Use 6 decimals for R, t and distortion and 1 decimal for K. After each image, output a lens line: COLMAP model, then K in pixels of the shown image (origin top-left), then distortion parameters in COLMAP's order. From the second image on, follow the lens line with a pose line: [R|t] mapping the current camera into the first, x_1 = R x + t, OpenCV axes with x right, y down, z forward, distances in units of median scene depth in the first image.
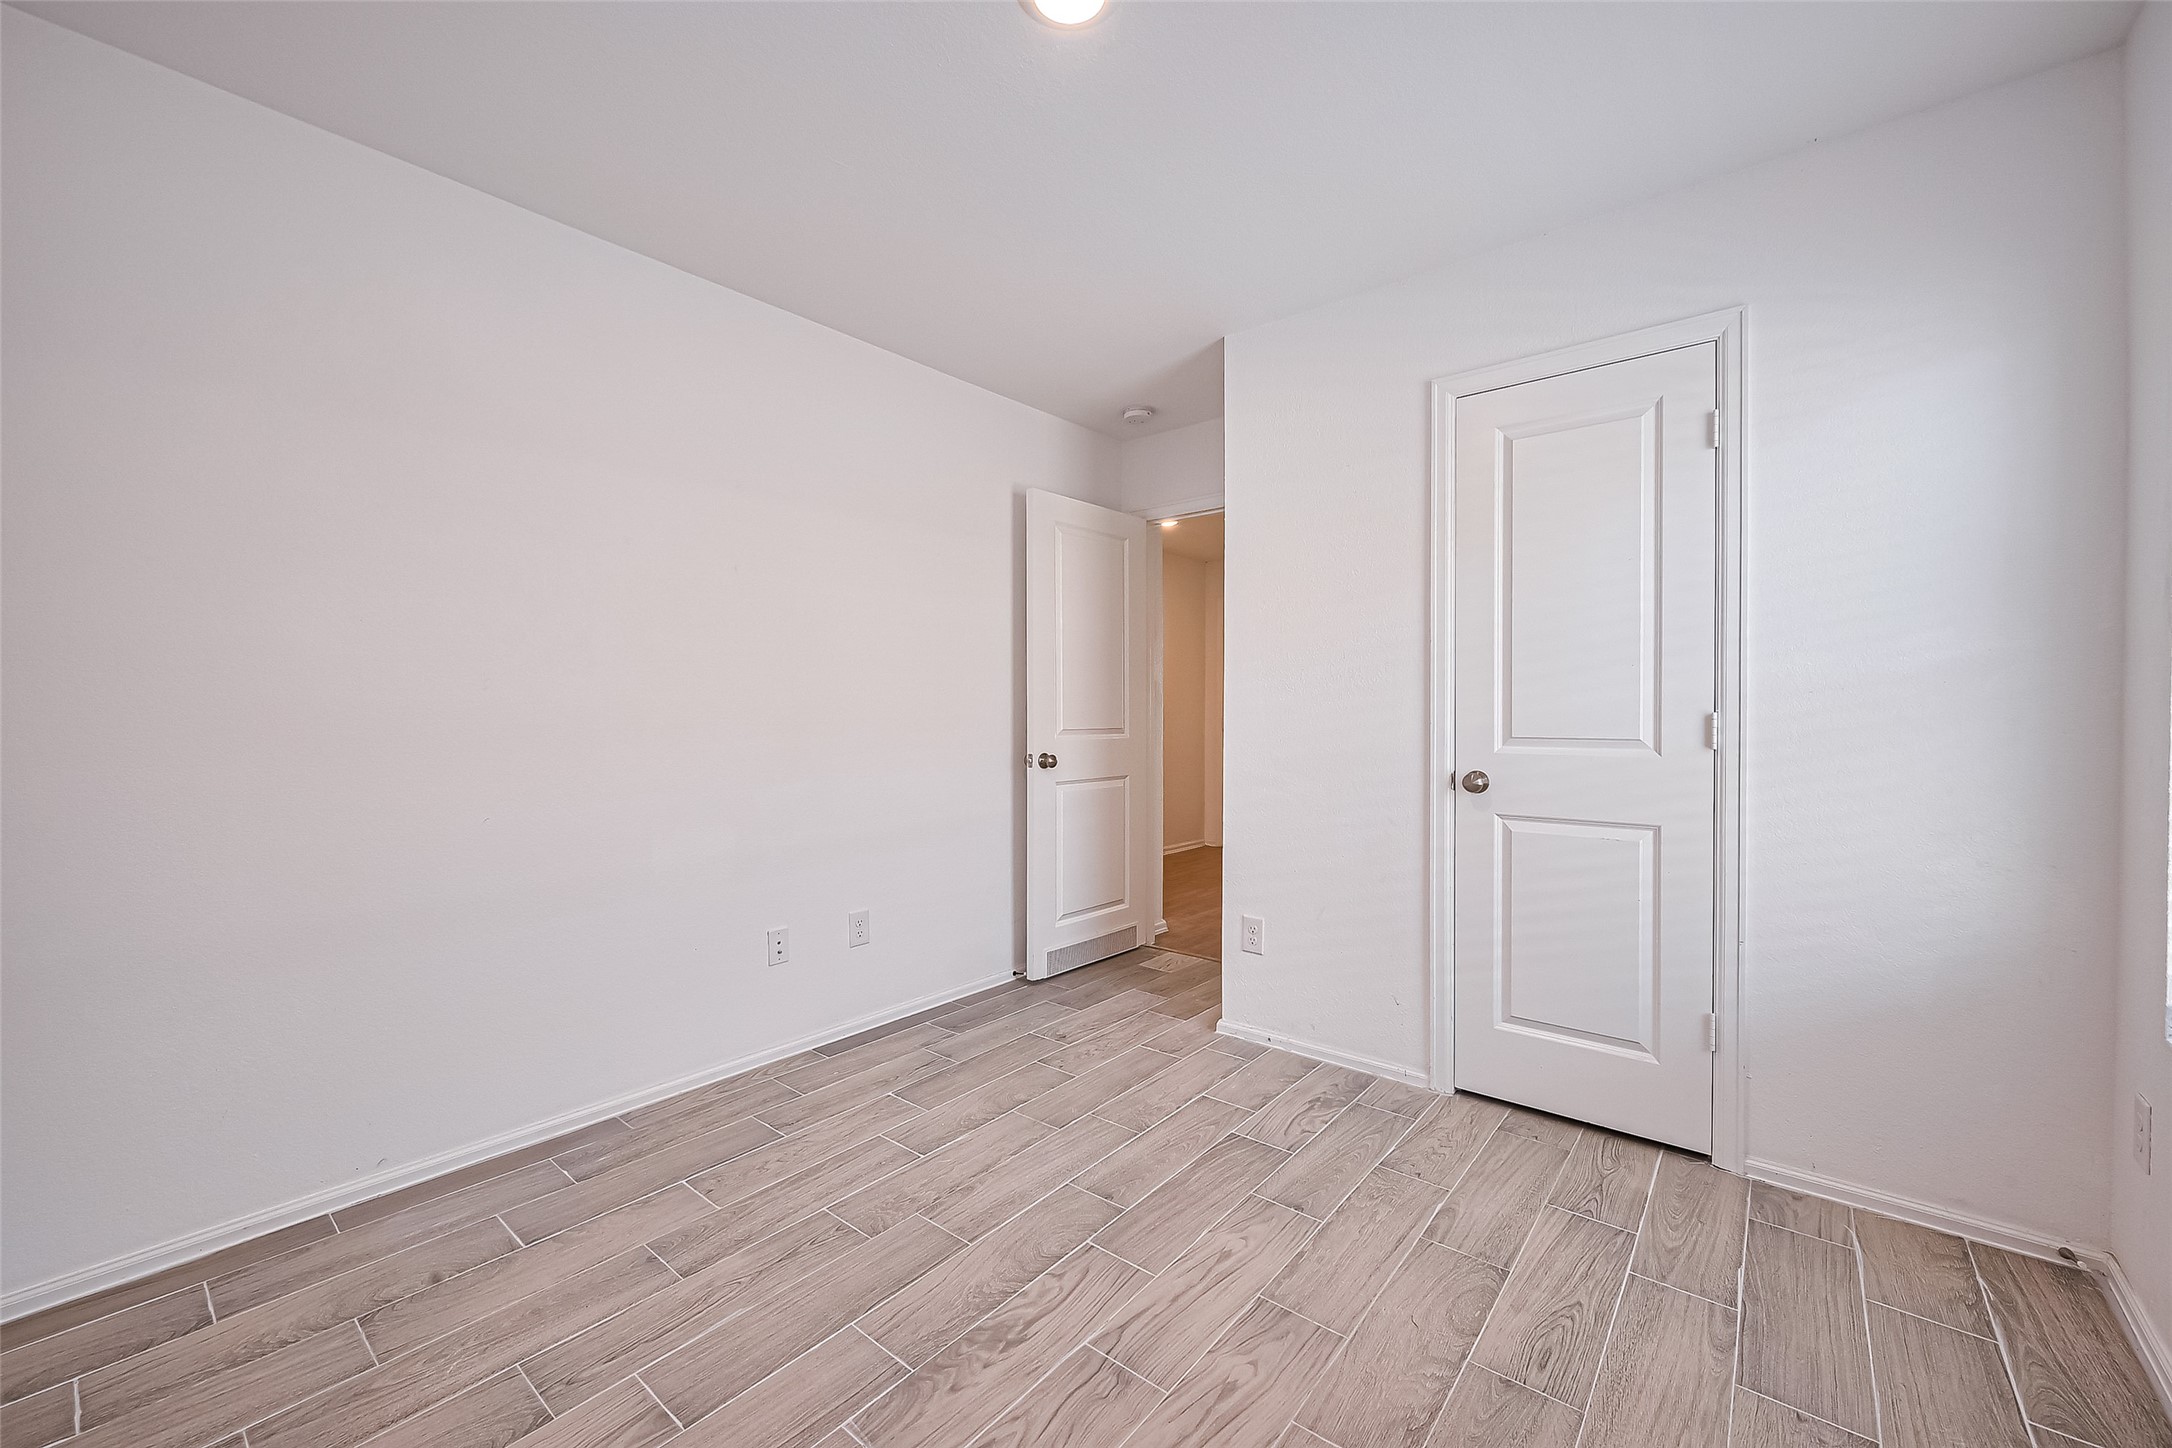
lens RADIAL K [[857.0, 0, 1078.4], [0, 857.0, 727.0], [0, 0, 1]] dist [-0.000255, -0.000070]
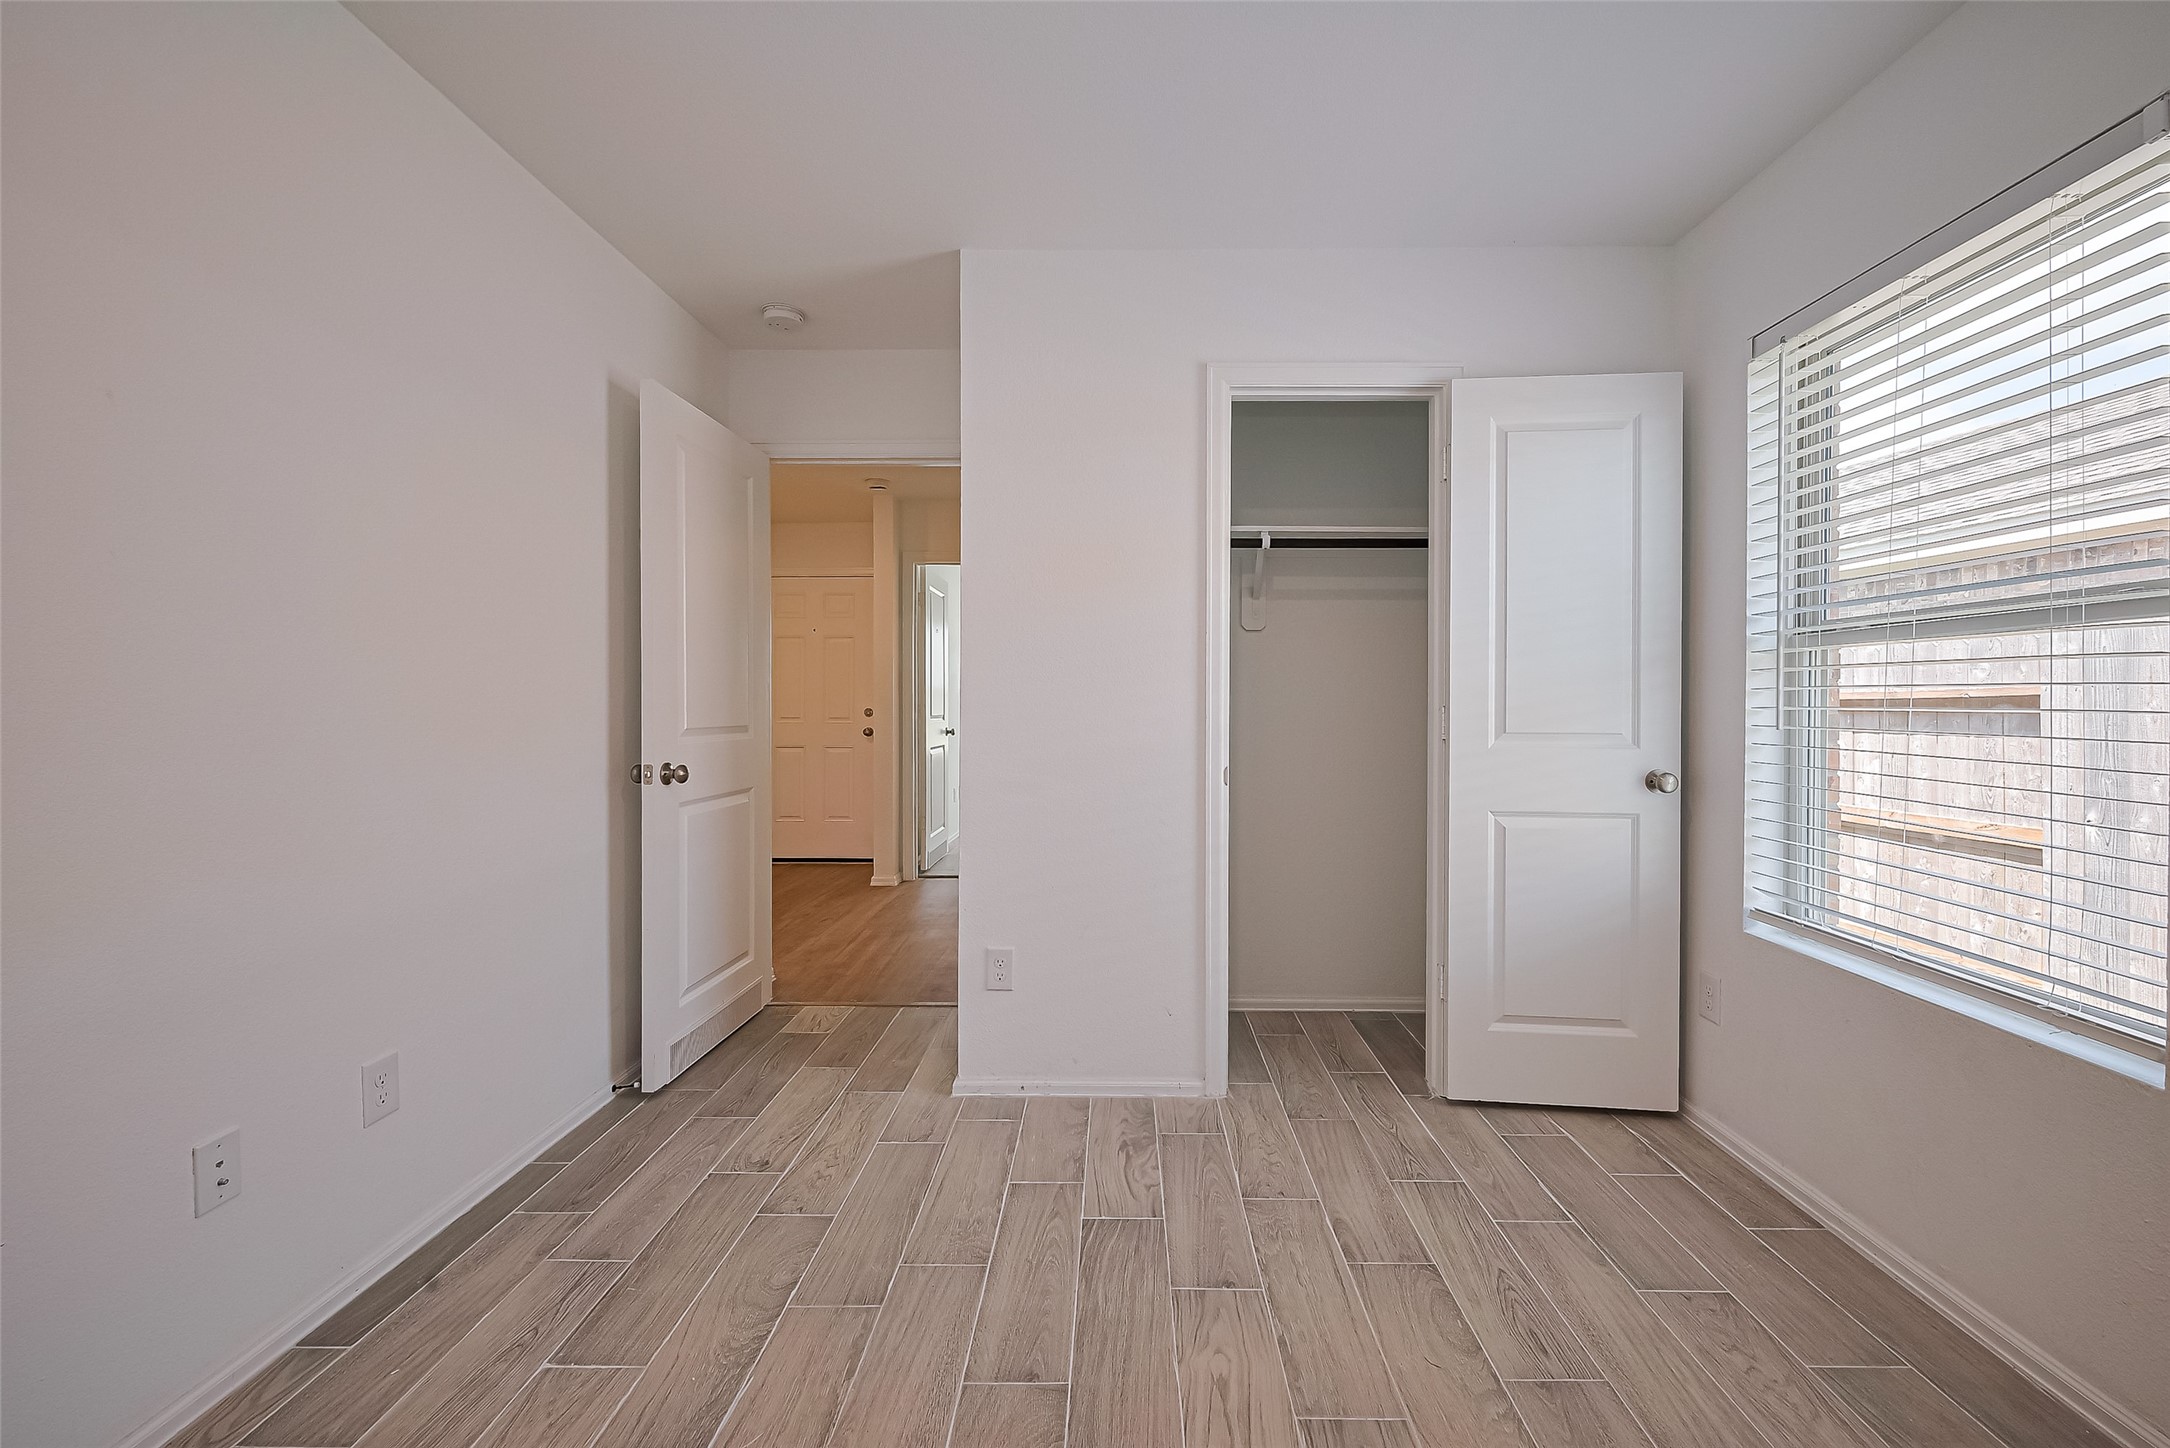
lens RADIAL K [[875.5, 0, 1105.7], [0, 875.5, 719.3], [0, 0, 1]] dist [0.000015, -0.000021]
pose [[0.773890, -0.007407, 0.633277, -0.330633], [0.007470, 0.999969, 0.002568, -0.006664], [-0.633276, 0.002744, 0.773921, 0.336824]]
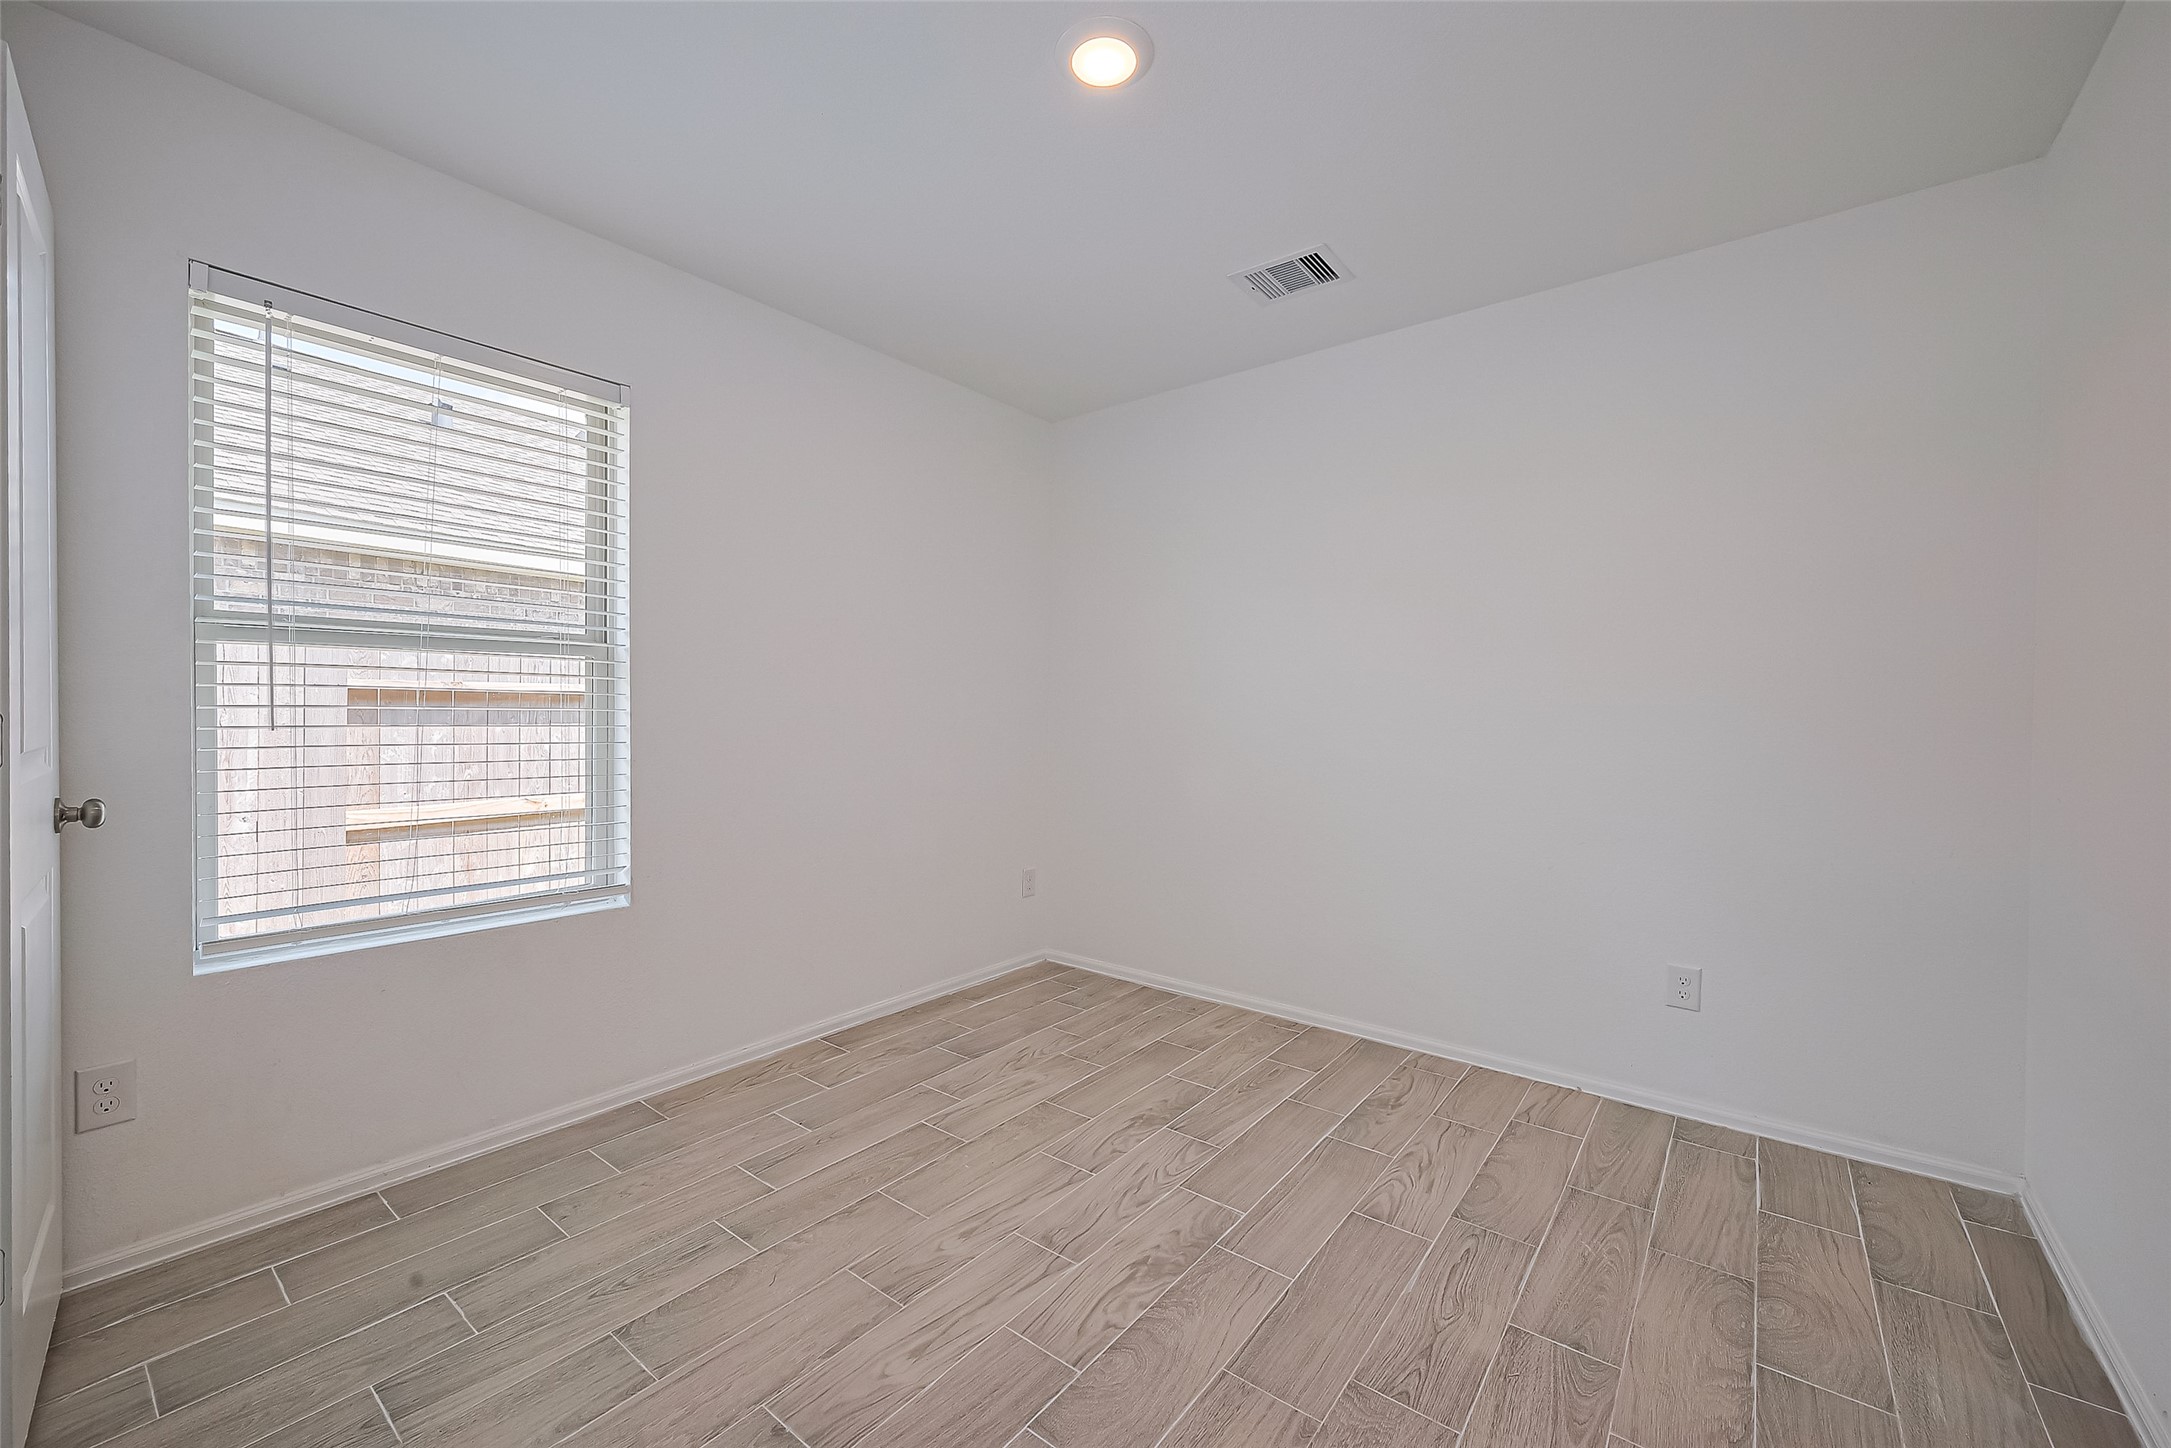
lens RADIAL K [[861.8, 0, 1074.3], [0, 861.8, 713.4], [0, 0, 1]] dist [-0.000564, 0.000171]
pose [[-0.999425, -0.006655, -0.033245, 0.037904], [-0.007410, 0.999717, 0.022625, -0.030587], [0.033085, 0.022858, -0.999191, 1.433894]]
